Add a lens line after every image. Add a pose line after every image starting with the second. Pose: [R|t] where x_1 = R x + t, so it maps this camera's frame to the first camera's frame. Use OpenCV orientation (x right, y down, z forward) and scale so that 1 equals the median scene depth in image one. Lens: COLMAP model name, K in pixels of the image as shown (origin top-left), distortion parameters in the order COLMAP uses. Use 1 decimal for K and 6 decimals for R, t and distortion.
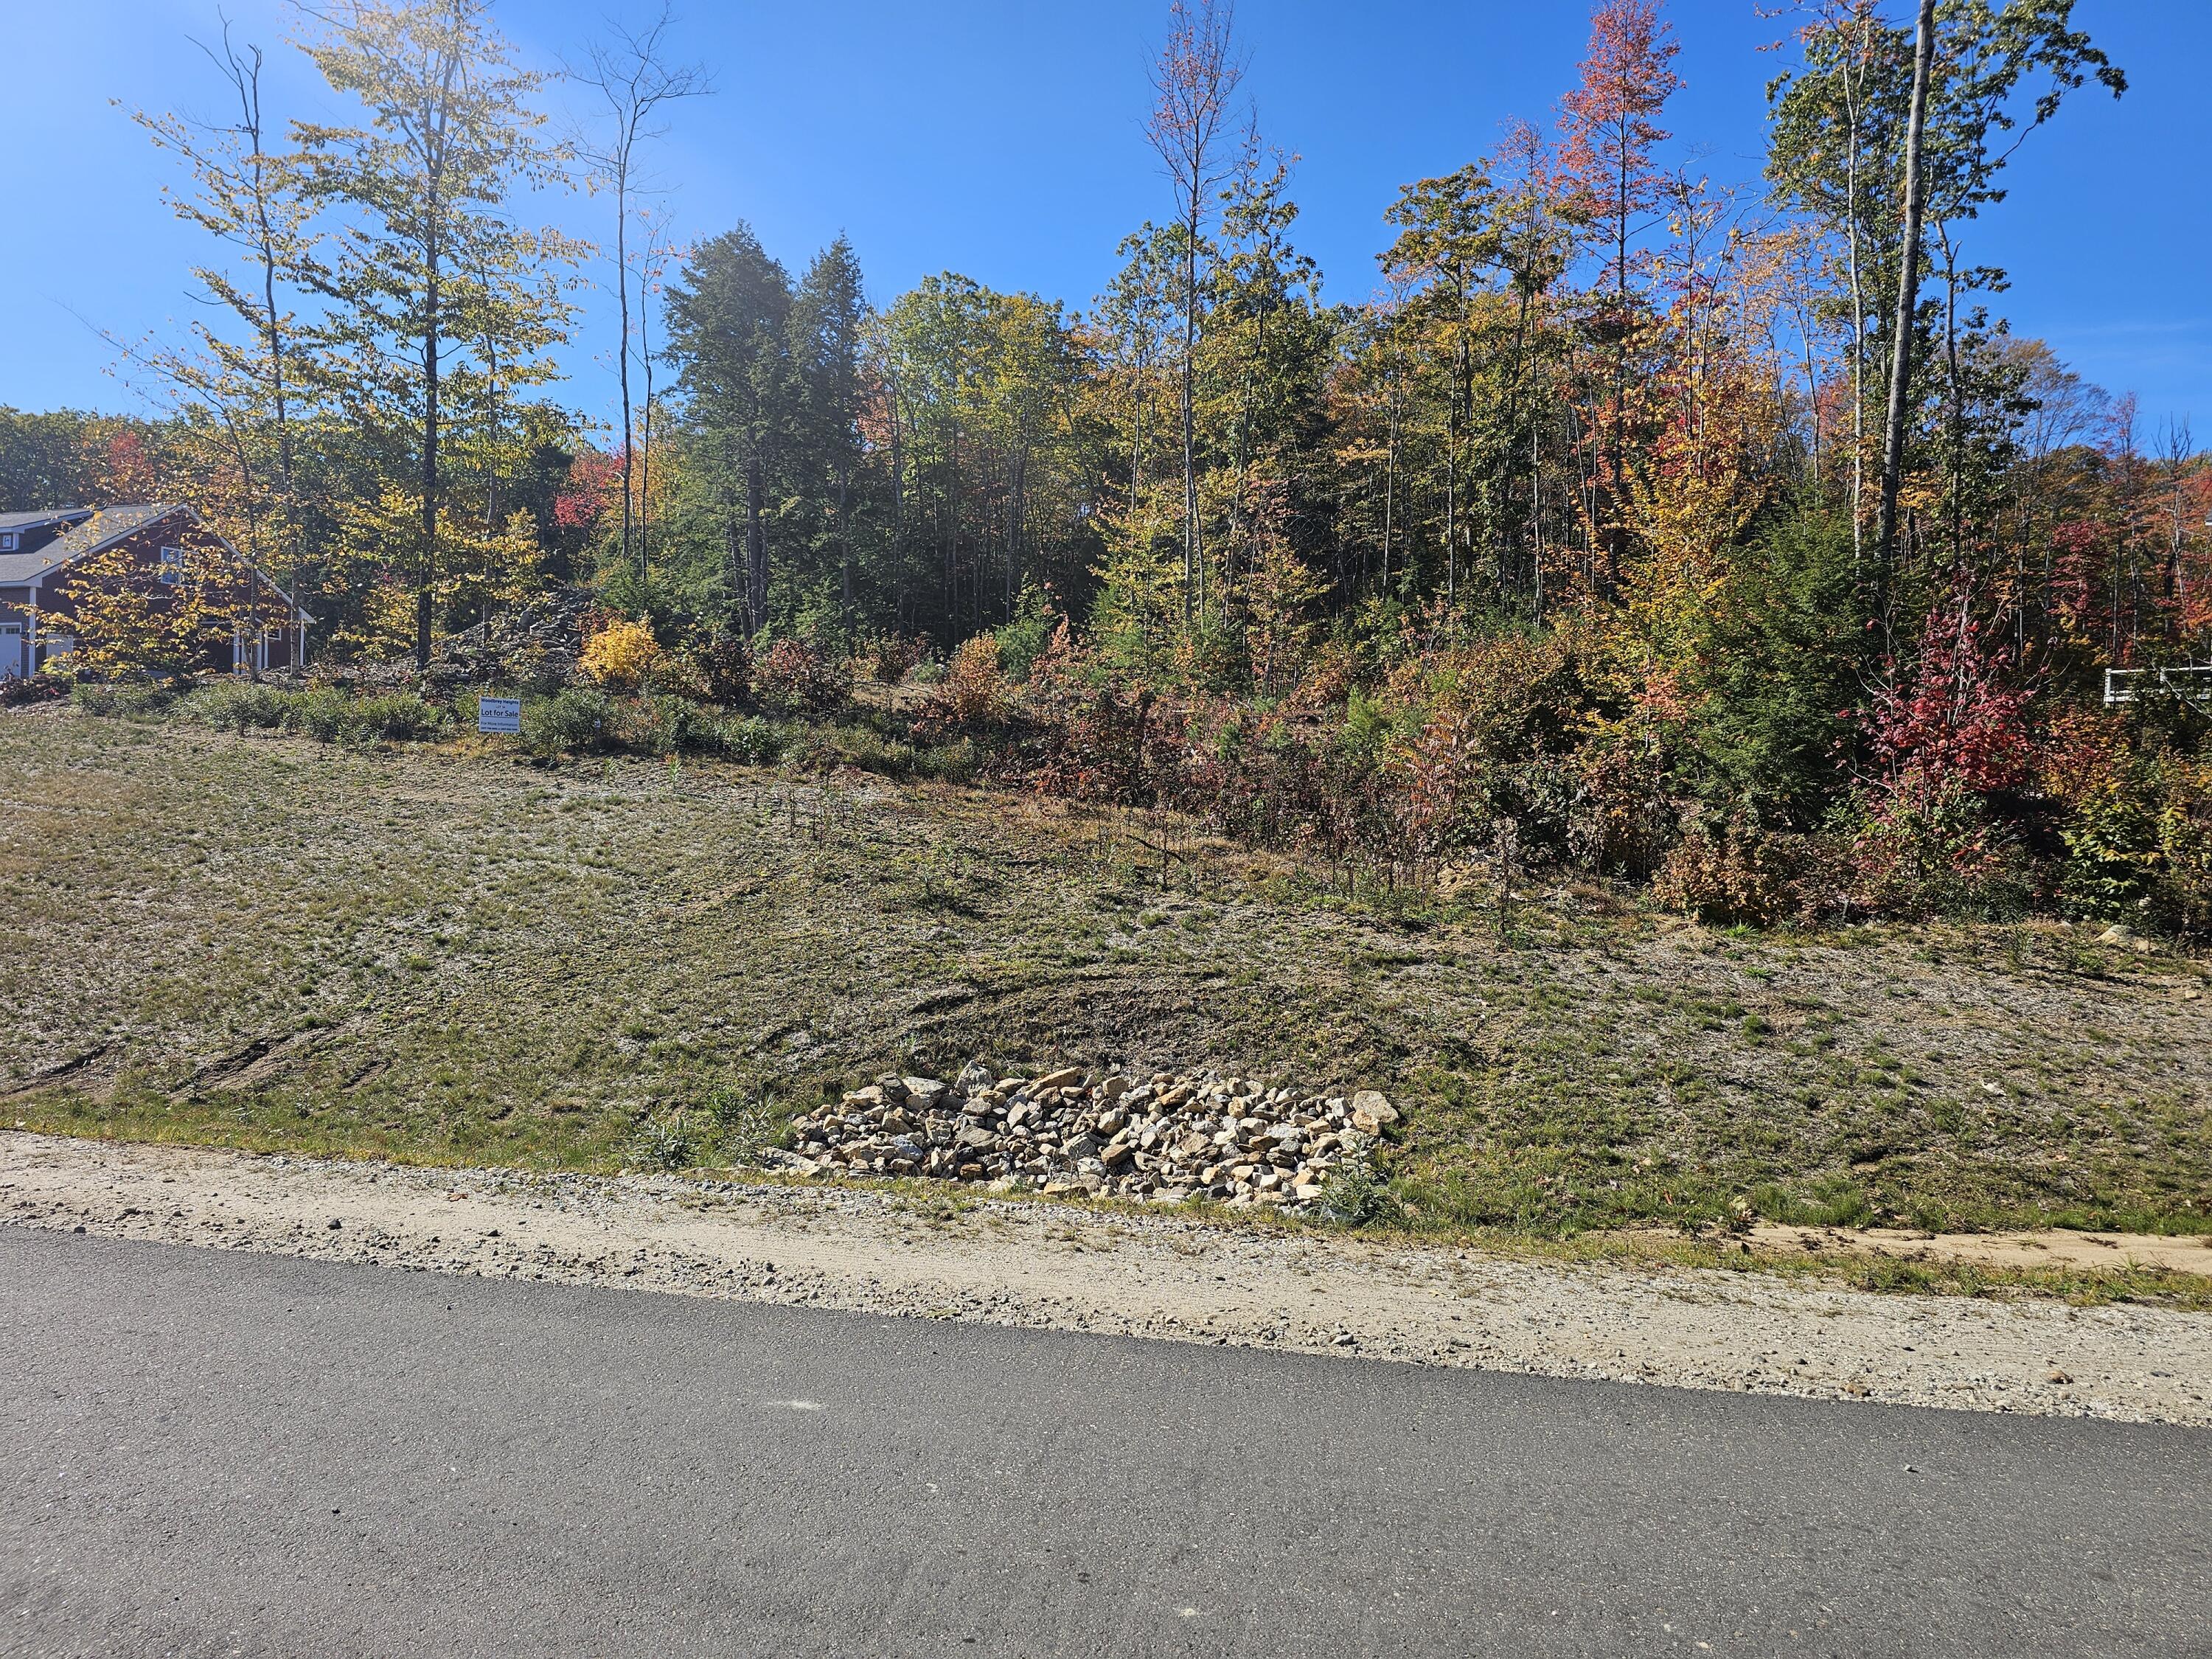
lens RADIAL K [[1465.8, 0, 1110.1], [0, 1465.8, 808.6], [0, 0, 1]] dist [0.066535, -0.031143]
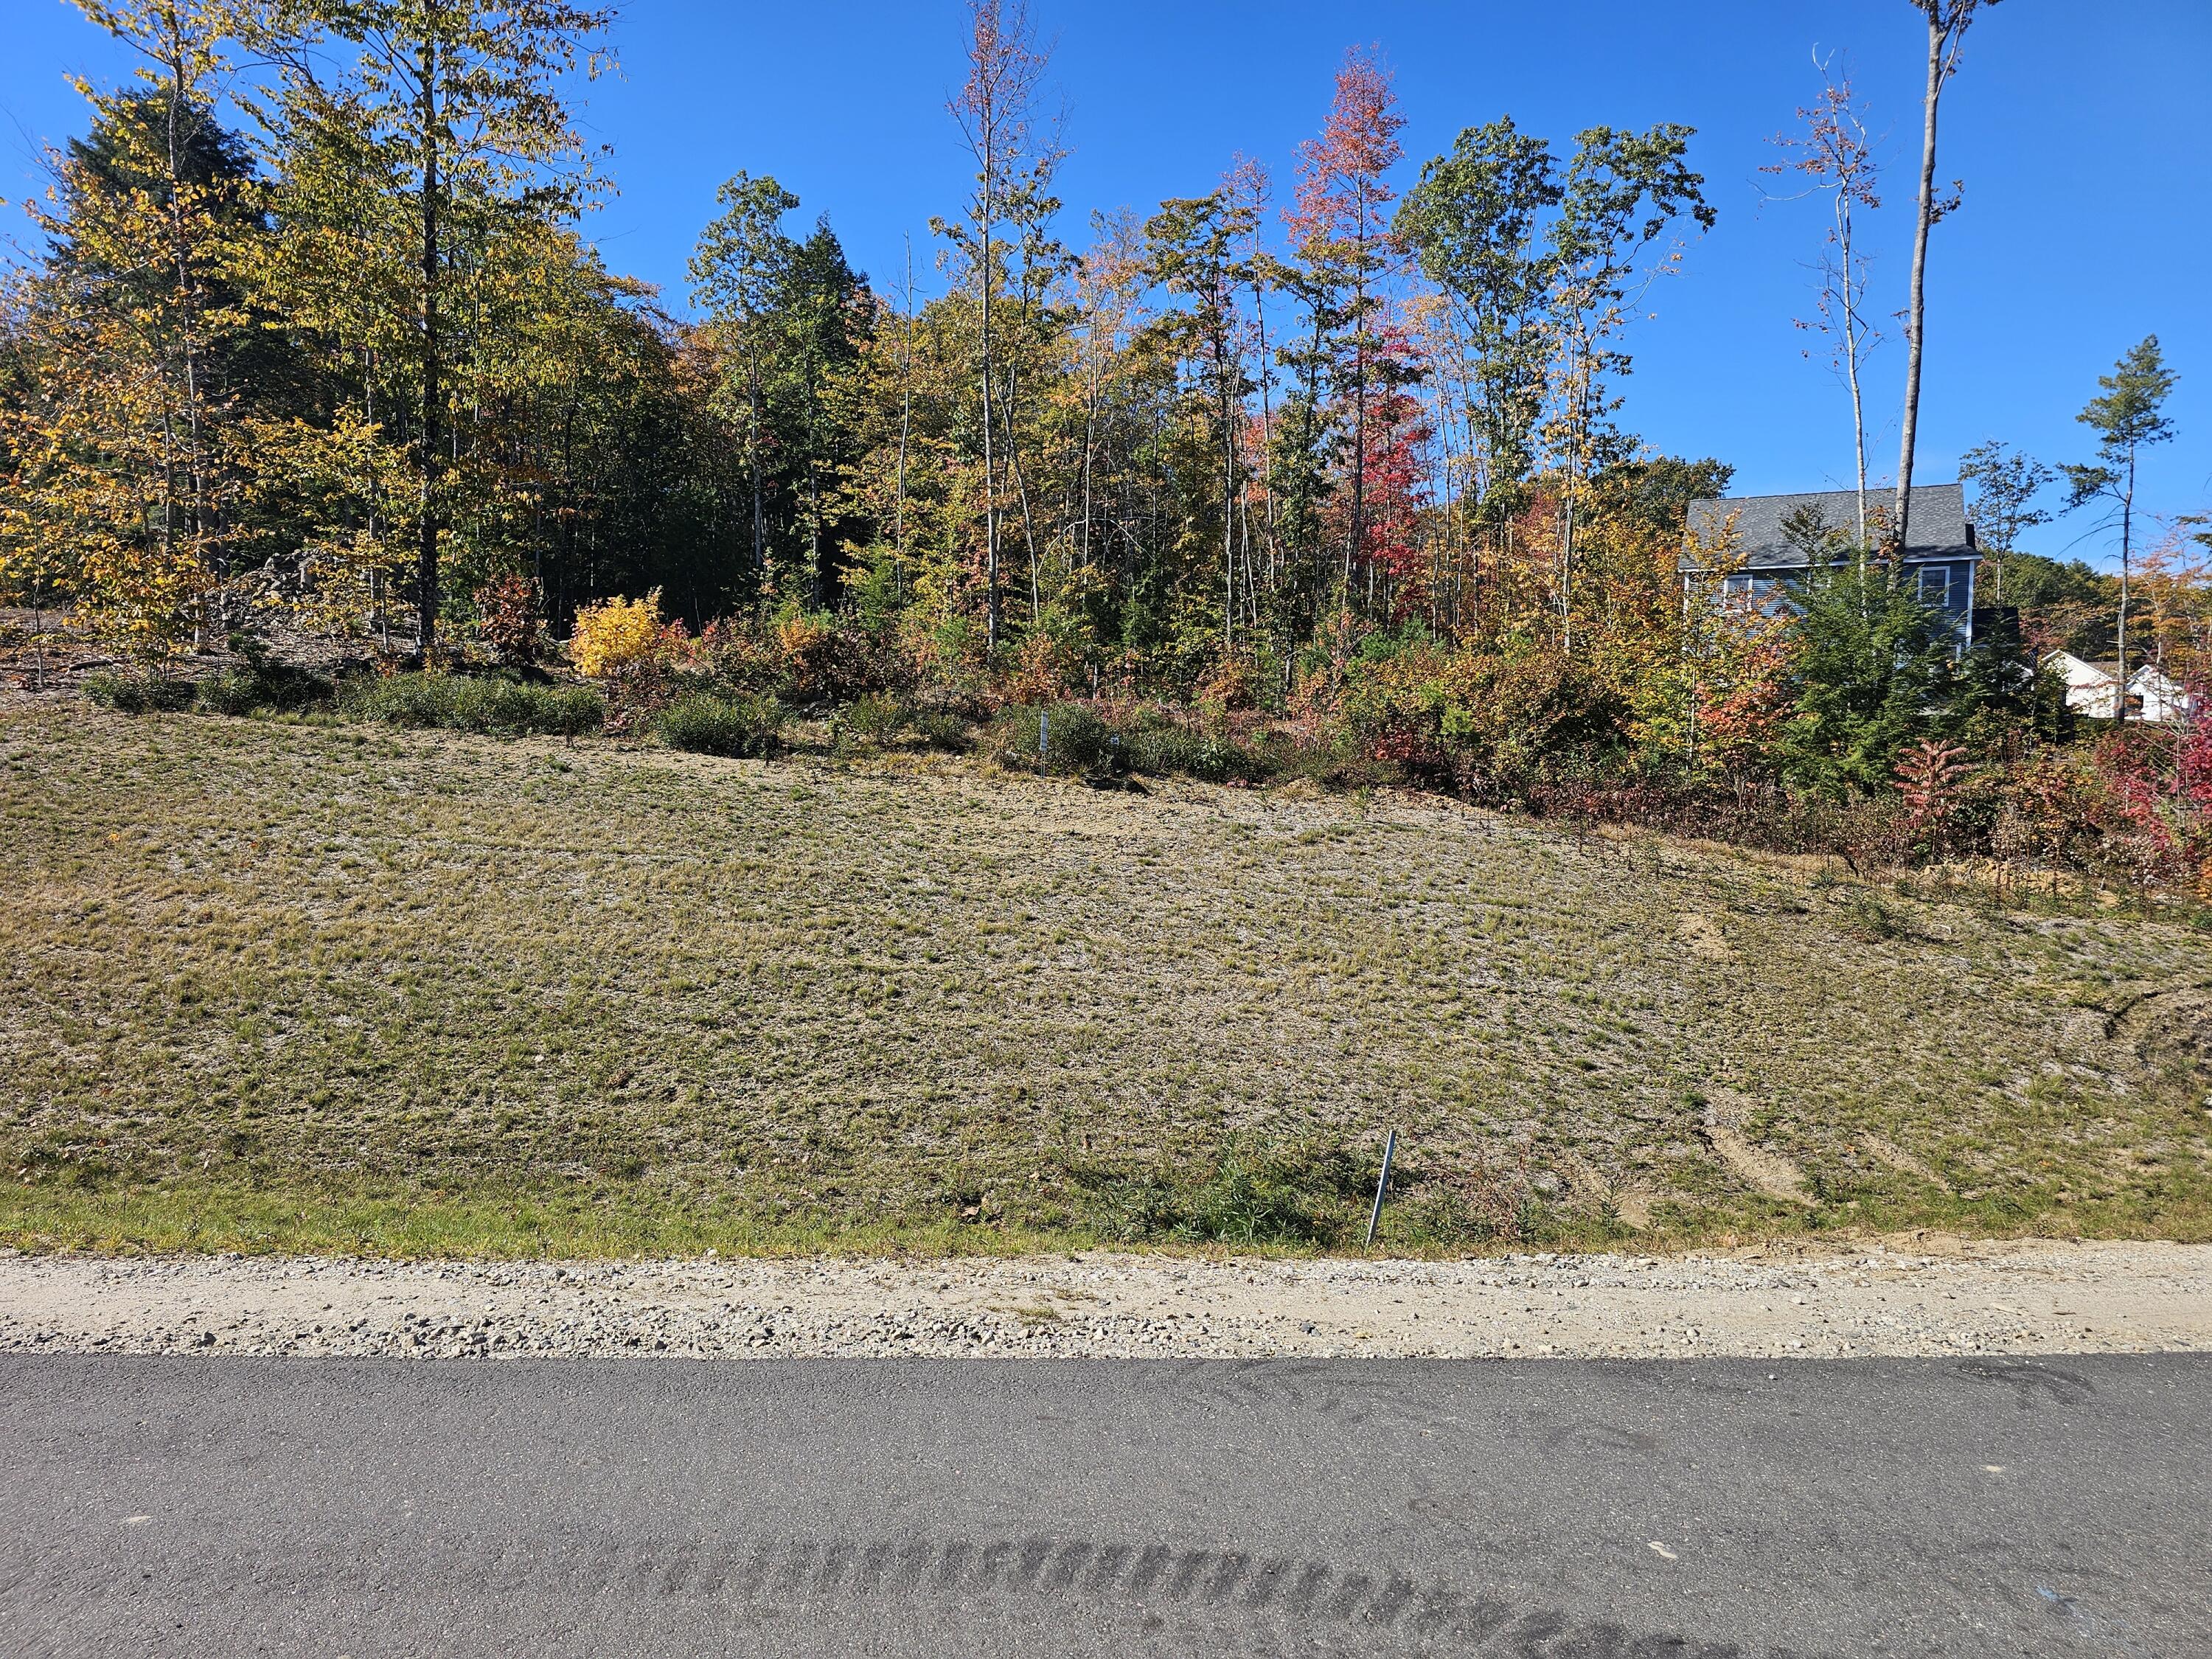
lens RADIAL K [[1465.8, 0, 1107.0], [0, 1465.8, 796.9], [0, 0, 1]] dist [0.066535, -0.031143]
pose [[0.920211, 0.005273, 0.391386, -0.256054], [-0.008399, 0.999945, 0.006275, -0.008971], [-0.391331, -0.009062, 0.920205, 0.059715]]
